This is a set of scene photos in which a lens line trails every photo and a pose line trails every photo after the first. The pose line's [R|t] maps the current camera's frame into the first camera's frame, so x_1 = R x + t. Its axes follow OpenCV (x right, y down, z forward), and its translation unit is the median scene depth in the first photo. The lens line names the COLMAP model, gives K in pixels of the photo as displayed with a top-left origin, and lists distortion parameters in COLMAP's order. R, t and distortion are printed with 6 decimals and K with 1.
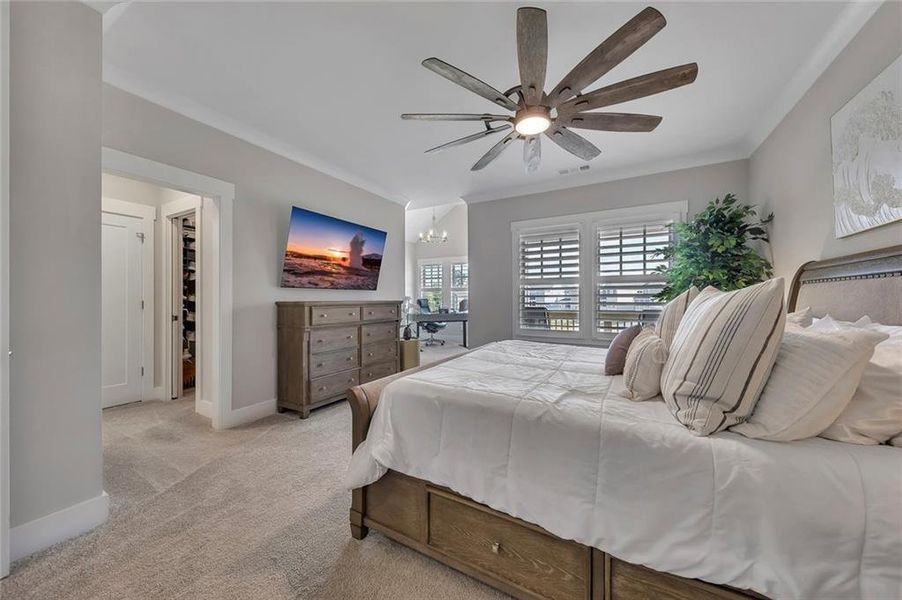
lens RADIAL K [[322.6, 0, 443.9], [0, 322.6, 300.1], [0, 0, 1]] dist [0.000651, 0.000041]
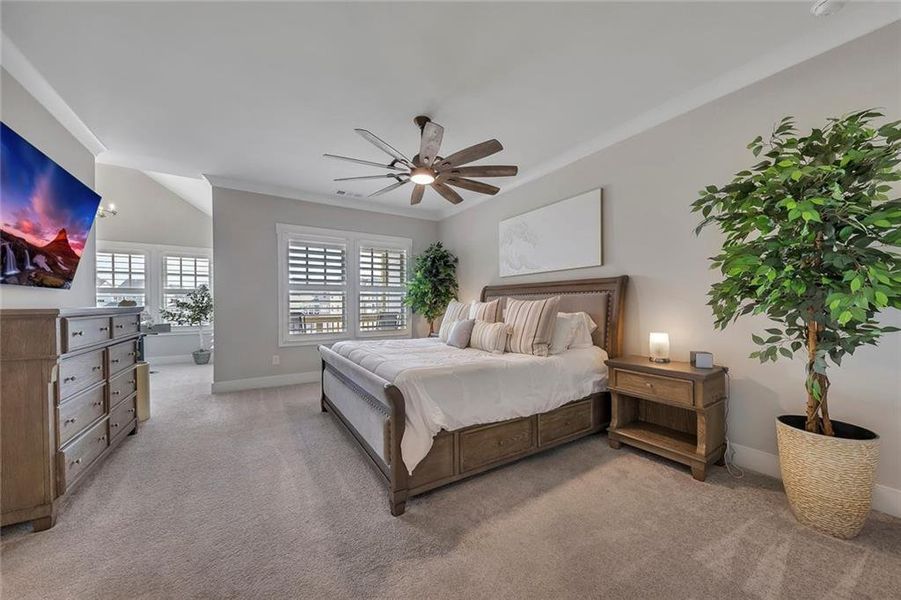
lens RADIAL K [[327.9, 0, 450.1], [0, 327.9, 306.7], [0, 0, 1]] dist [-0.001268, -0.000065]
pose [[0.461842, -0.006925, 0.886935, -0.509059], [0.004400, 0.999975, 0.005517, 0.001020], [-0.886951, 0.001354, 0.461861, 0.132351]]
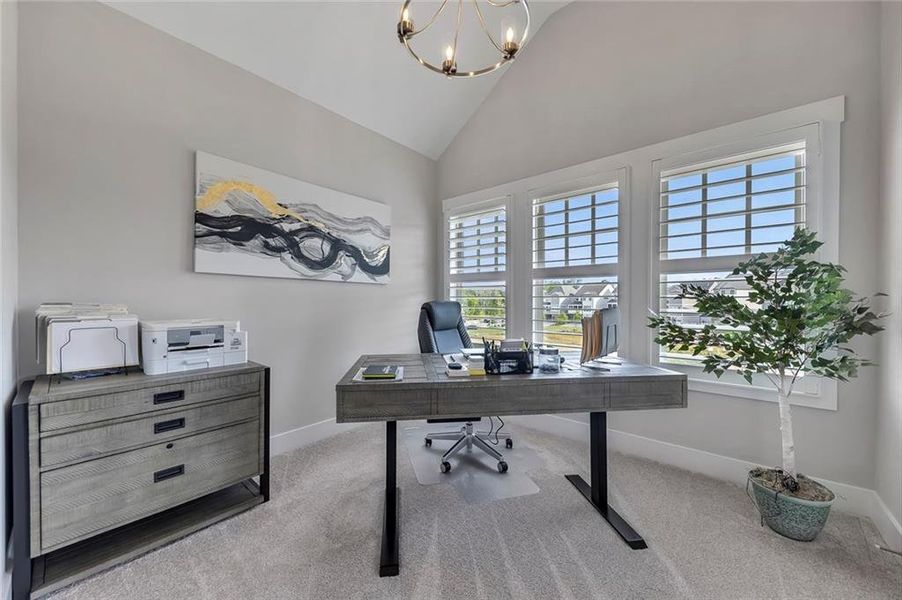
lens RADIAL K [[328.2, 0, 450.6], [0, 328.2, 306.7], [0, 0, 1]] dist [-0.001268, -0.000065]
pose [[0.985495, 0.003500, -0.169671, -0.158130], [-0.002101, 0.999962, 0.008425, -0.002582], [0.169694, -0.007946, 0.985465, 1.063334]]
